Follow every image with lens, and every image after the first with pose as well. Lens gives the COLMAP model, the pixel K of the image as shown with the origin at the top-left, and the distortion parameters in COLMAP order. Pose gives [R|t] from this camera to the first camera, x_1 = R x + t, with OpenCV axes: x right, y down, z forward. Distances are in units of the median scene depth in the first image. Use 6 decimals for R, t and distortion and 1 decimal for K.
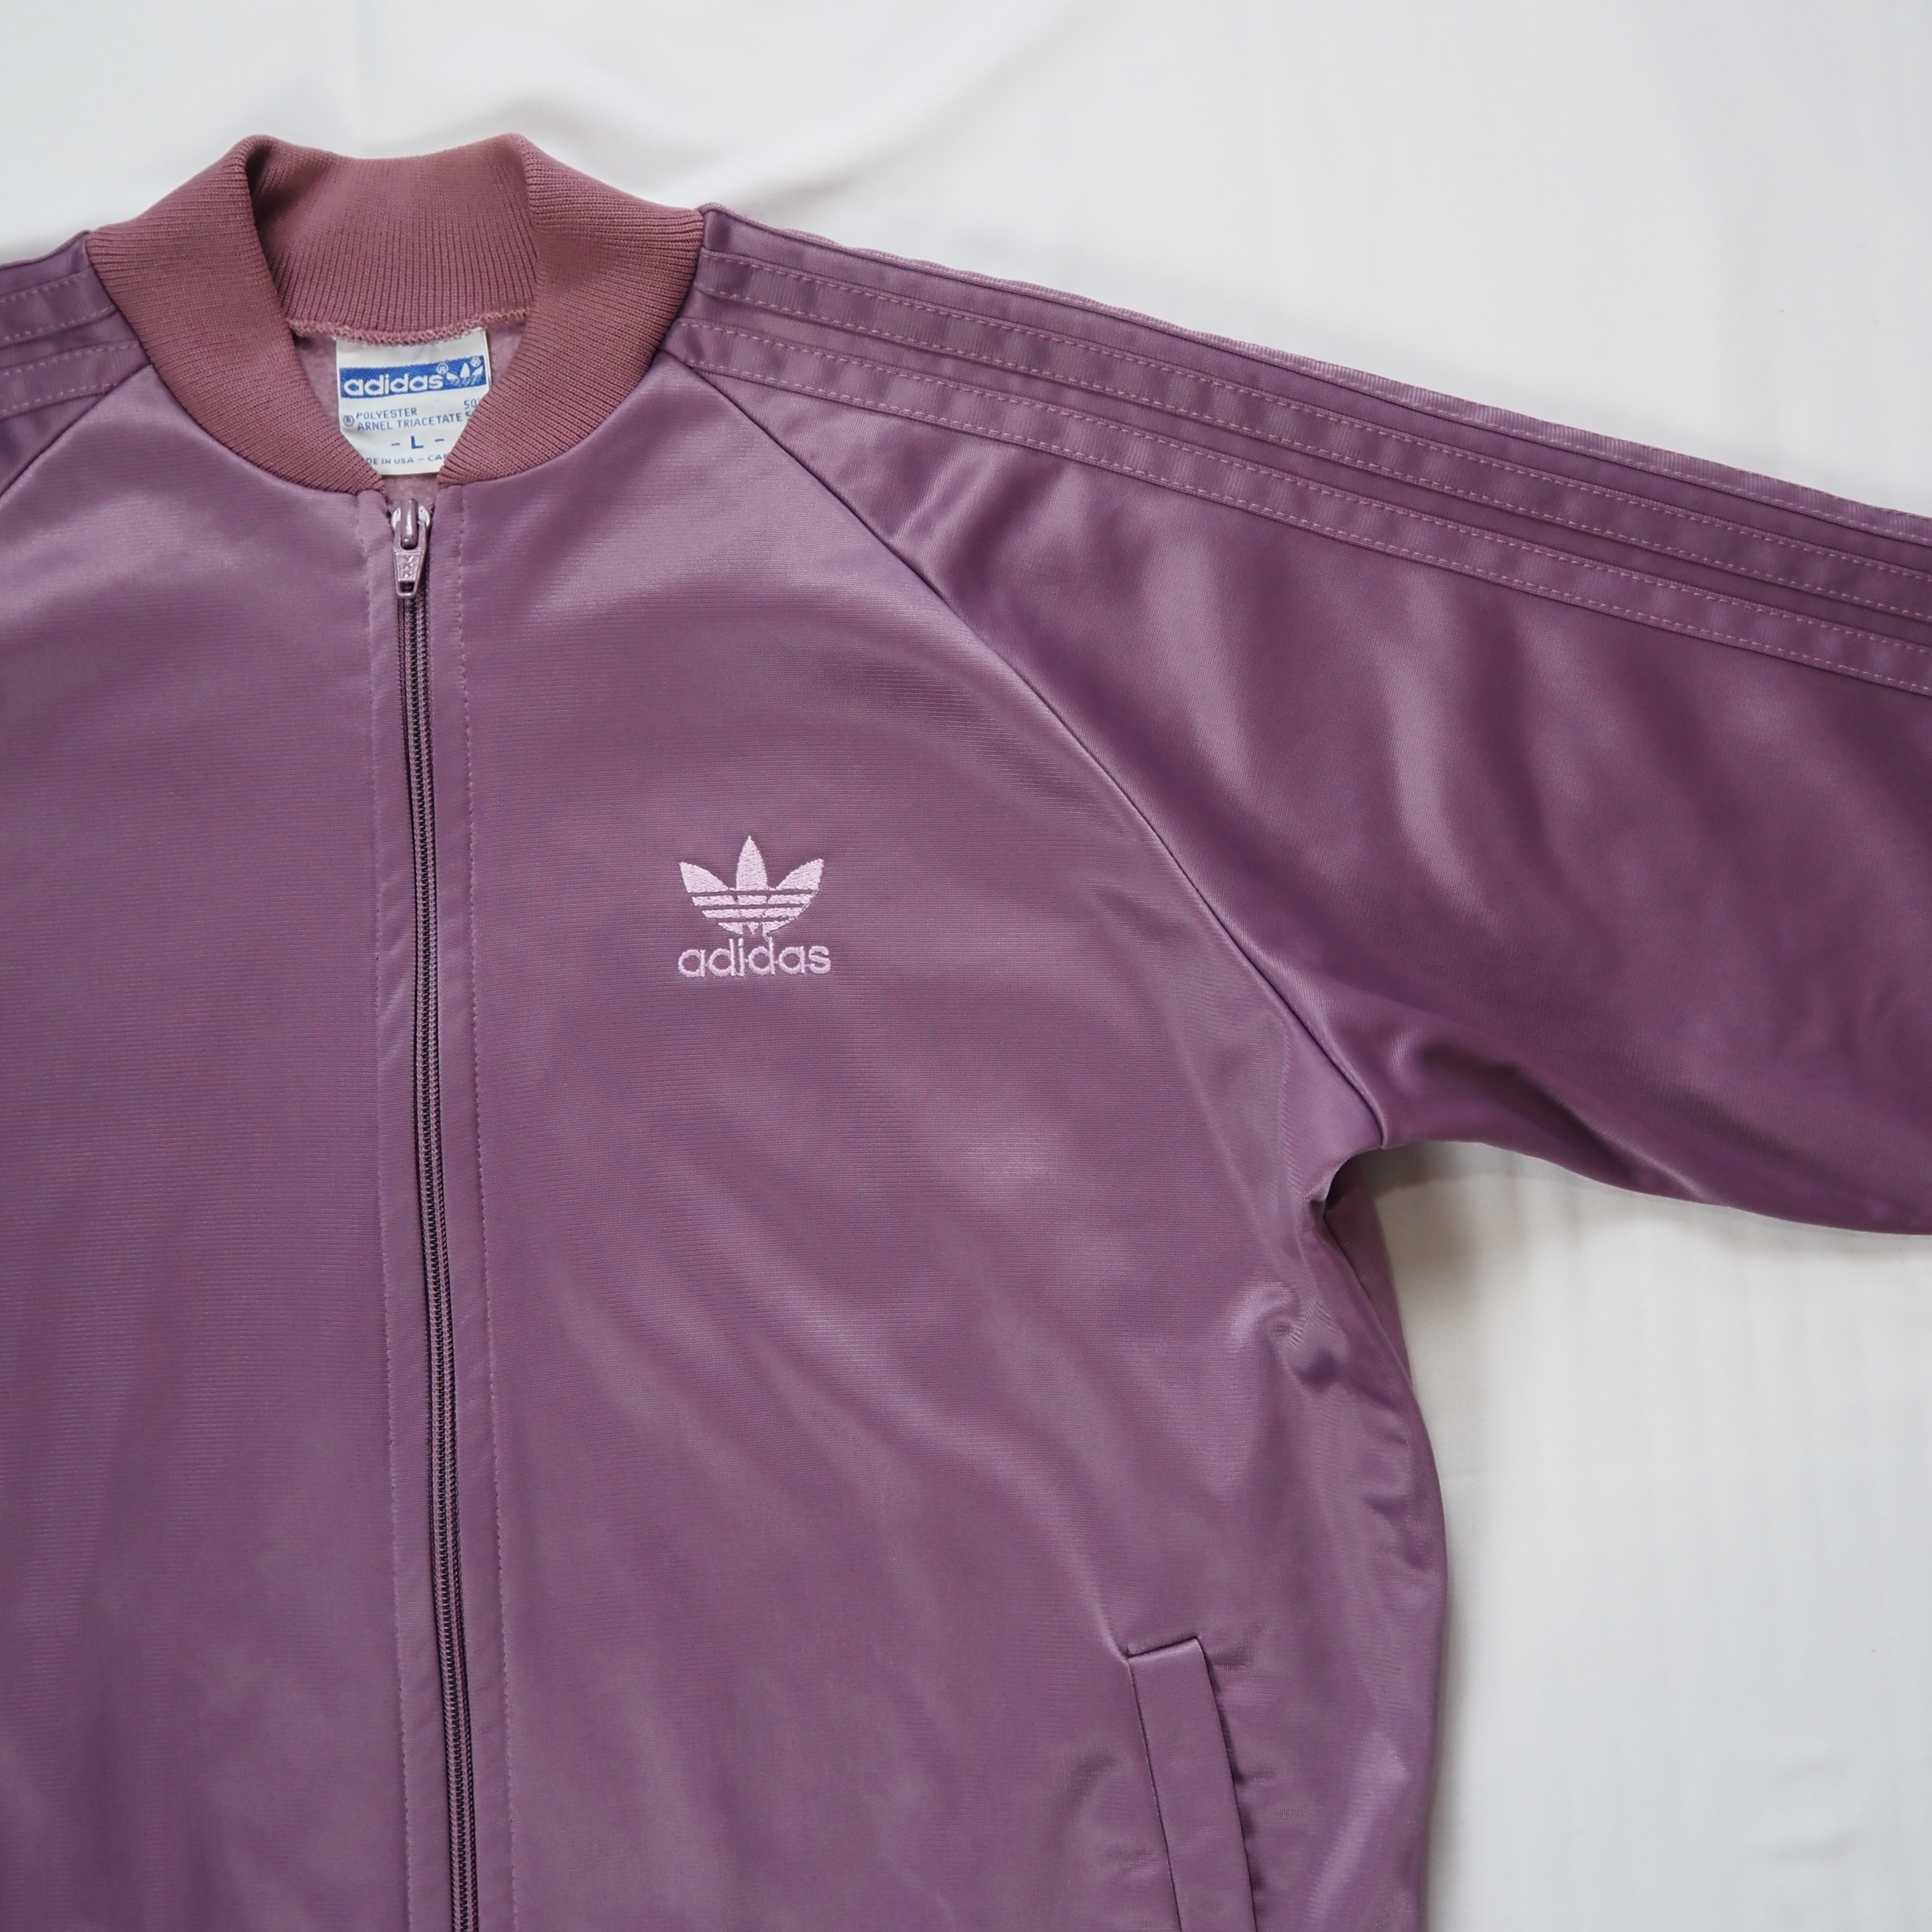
lens RADIAL K [[2126.7, 0, 958.6], [0, 2126.7, 878.6], [0, 0, 1]] dist [-0.045493, 0.014828]
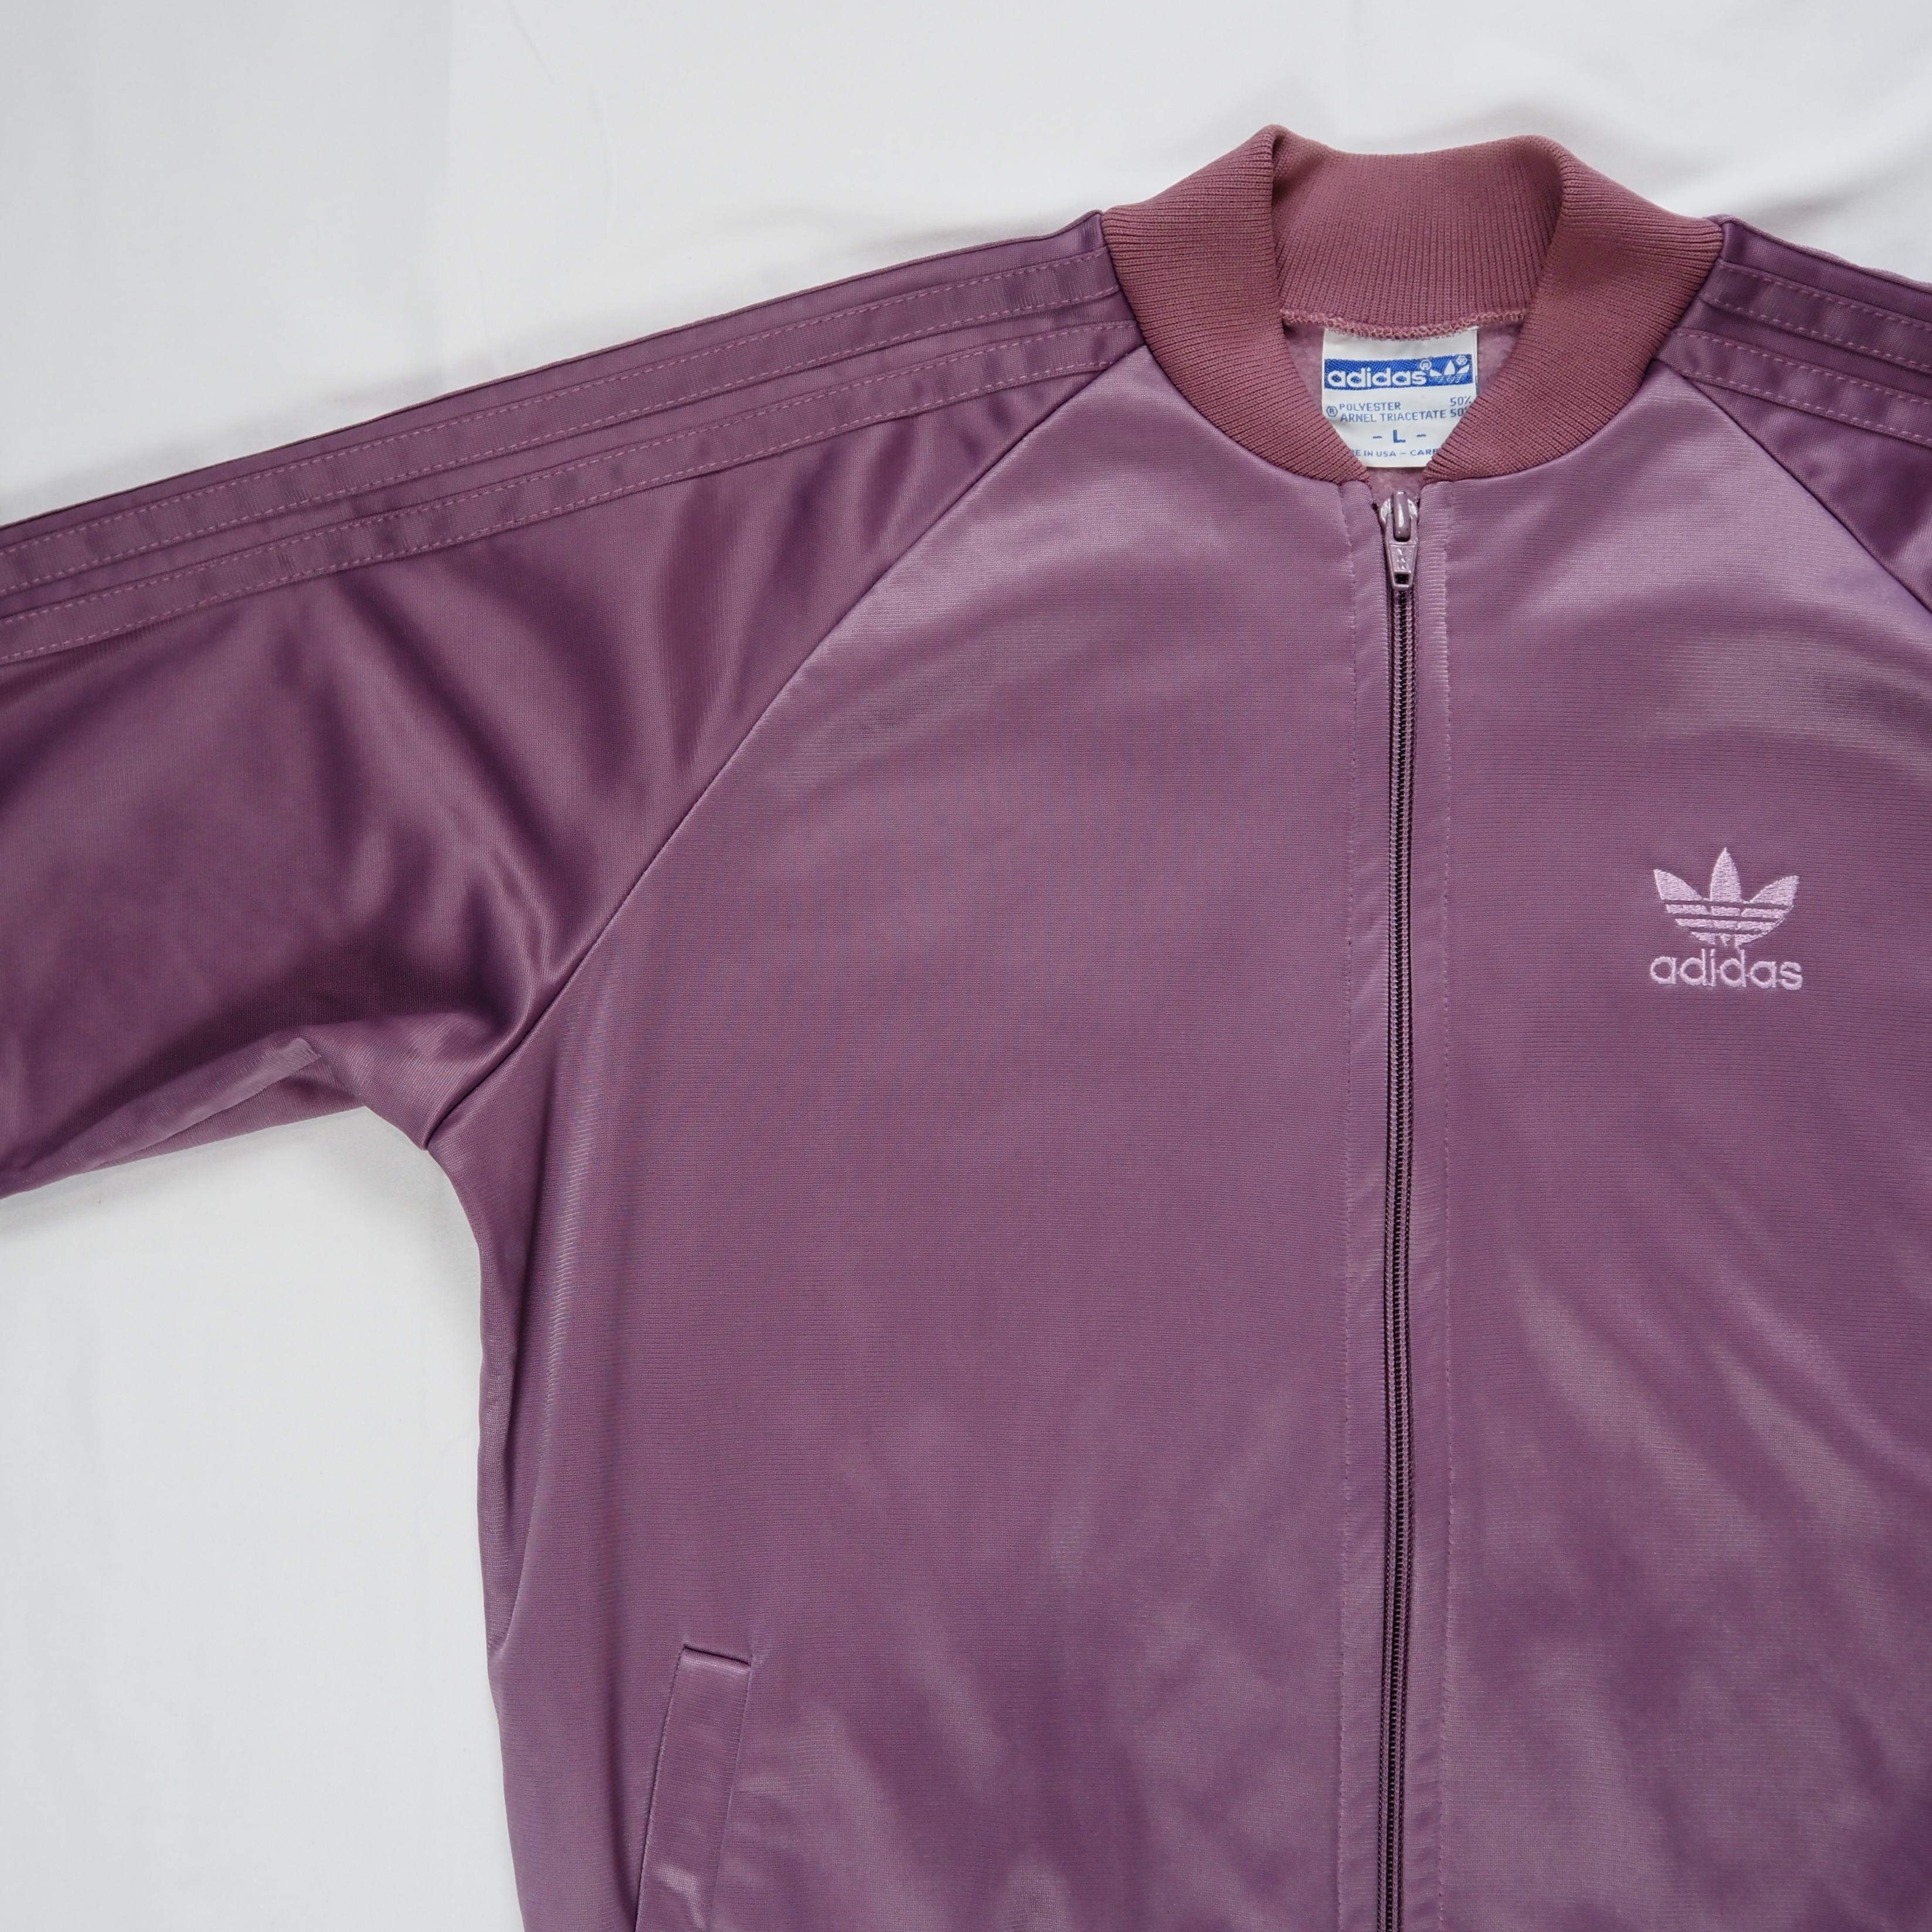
lens RADIAL K [[2126.7, 0, 958.6], [0, 2126.7, 878.6], [0, 0, 1]] dist [-0.045493, 0.014828]
pose [[0.991891, 0.070211, -0.105940, -0.349224], [-0.070131, 0.997528, 0.004485, 0.015409], [0.105993, 0.002982, 0.994362, -0.029862]]
